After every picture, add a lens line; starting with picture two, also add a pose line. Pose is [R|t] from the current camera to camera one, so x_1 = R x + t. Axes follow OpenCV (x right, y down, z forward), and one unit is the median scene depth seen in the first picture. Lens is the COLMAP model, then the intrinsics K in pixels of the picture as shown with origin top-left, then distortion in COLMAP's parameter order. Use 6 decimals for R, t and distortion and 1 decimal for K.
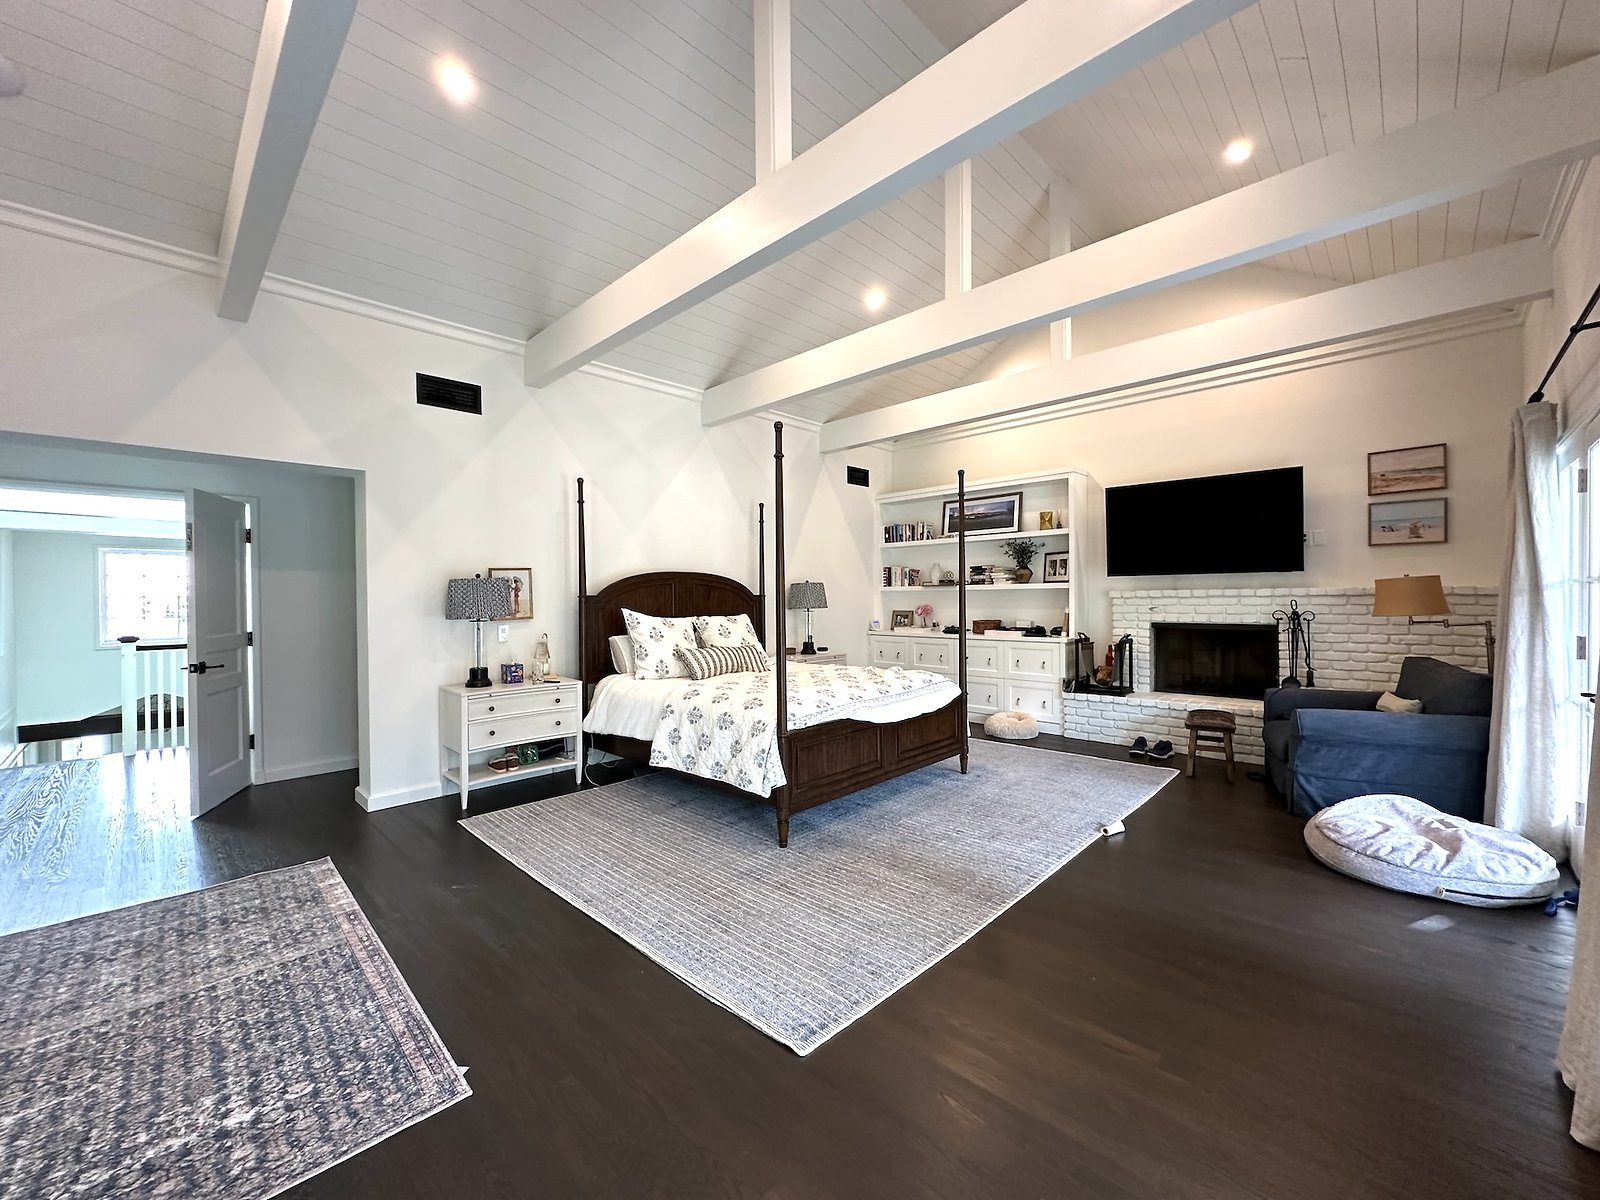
lens RADIAL K [[637.9, 0, 799.1], [0, 637.9, 601.7], [0, 0, 1]] dist [-0.003237, -0.000645]
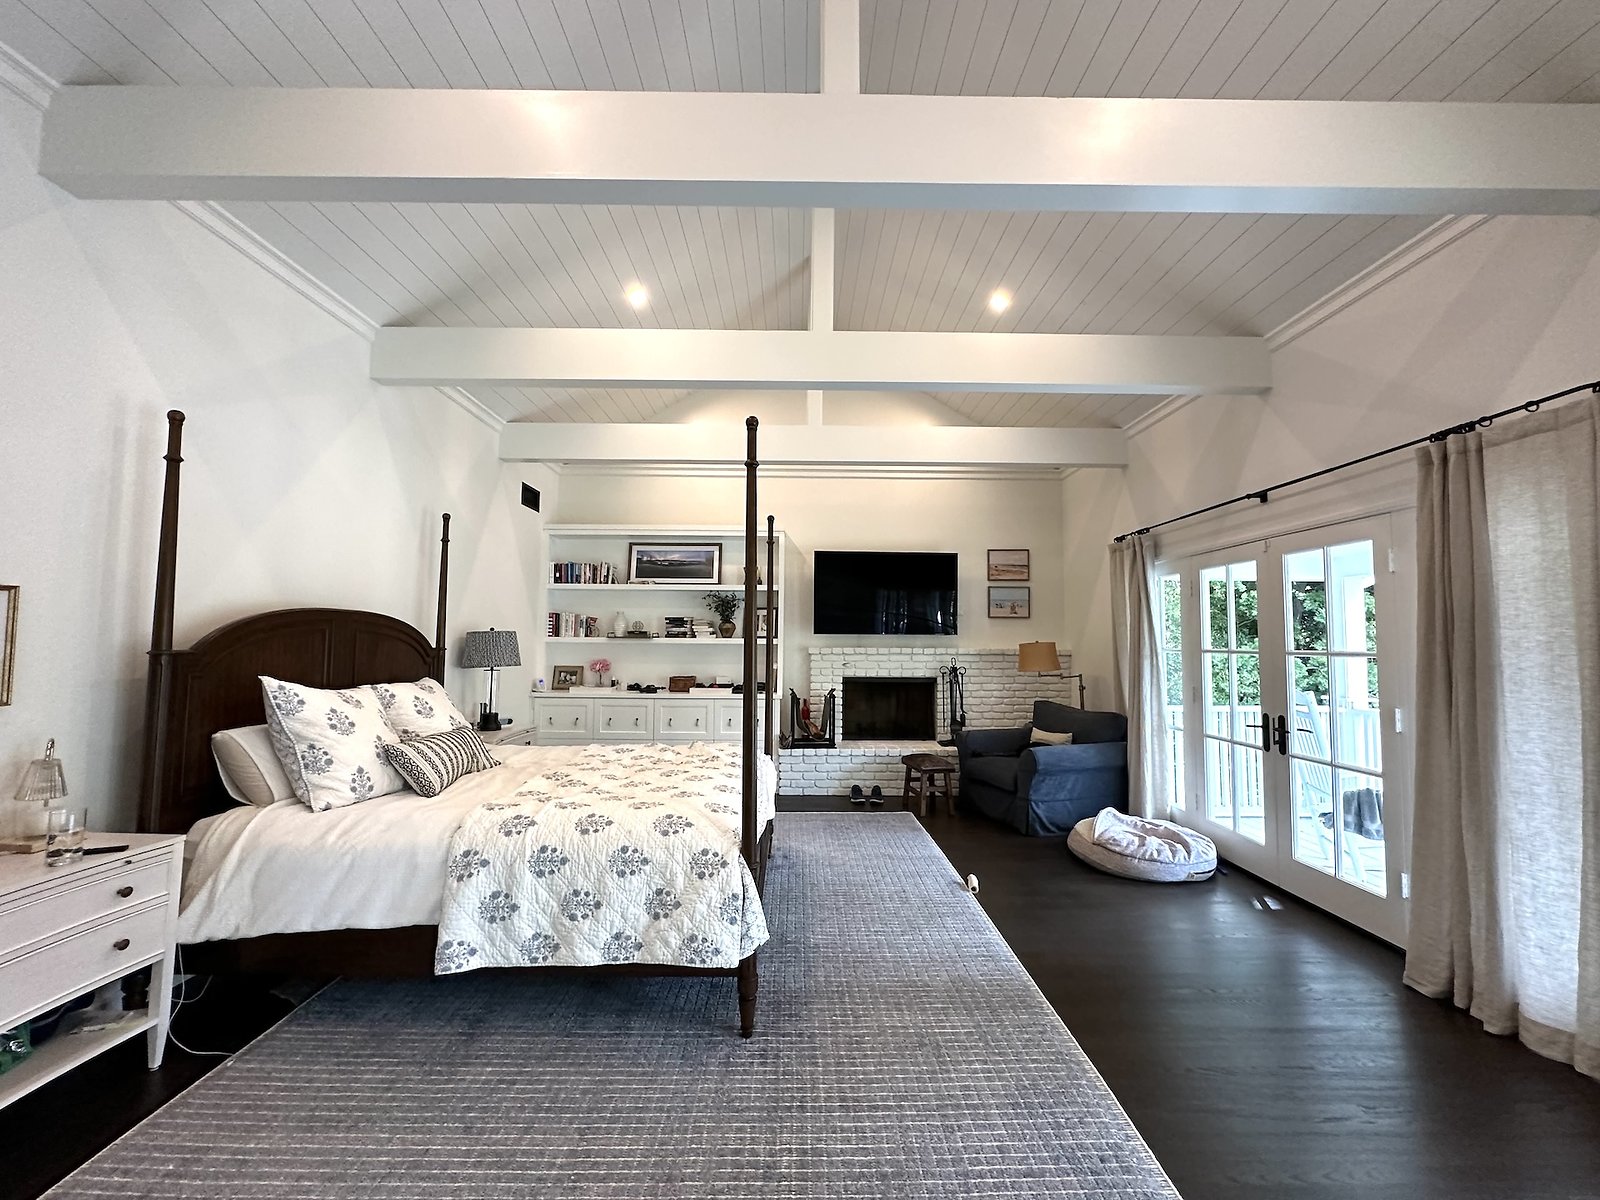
lens RADIAL K [[637.9, 0, 801.6], [0, 637.9, 600.3], [0, 0, 1]] dist [-0.003237, -0.000645]
pose [[0.712931, 0.061470, 0.698535, -0.327743], [-0.008866, 0.996861, -0.078674, -0.014257], [-0.701178, 0.049896, 0.711238, 0.312817]]
